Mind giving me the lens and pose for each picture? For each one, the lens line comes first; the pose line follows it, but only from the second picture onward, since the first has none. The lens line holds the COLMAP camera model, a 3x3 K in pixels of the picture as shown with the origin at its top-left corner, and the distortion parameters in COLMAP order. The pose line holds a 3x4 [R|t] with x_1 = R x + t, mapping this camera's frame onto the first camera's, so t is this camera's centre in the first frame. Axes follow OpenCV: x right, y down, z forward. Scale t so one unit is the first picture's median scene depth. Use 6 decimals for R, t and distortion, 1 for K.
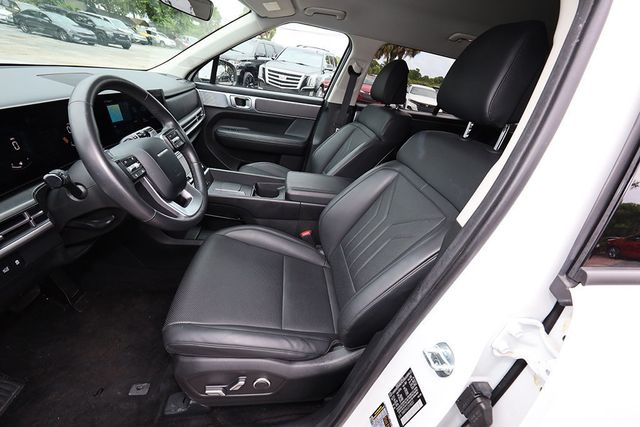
lens RADIAL K [[258.1, 0, 317.4], [0, 258.1, 212.1], [0, 0, 1]] dist [0.012400, 0.000406]
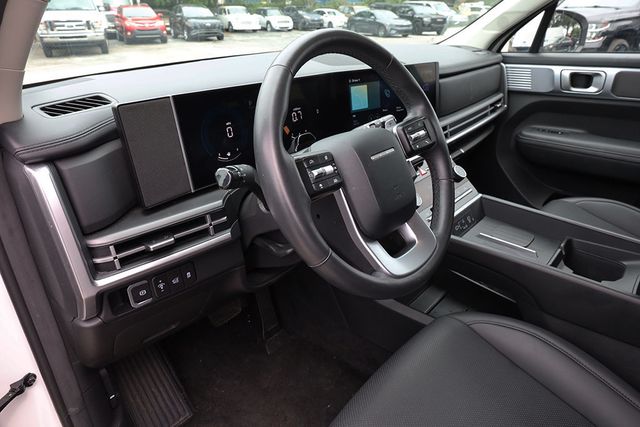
lens RADIAL K [[408.2, 0, 317.9], [0, 408.2, 213.5], [0, 0, 1]] dist [-0.000582, 0.003042]
pose [[0.666957, 0.169843, -0.725480, -0.010224], [-0.258477, 0.965949, -0.011487, -0.022261], [0.698826, 0.195181, 0.688147, 0.122006]]
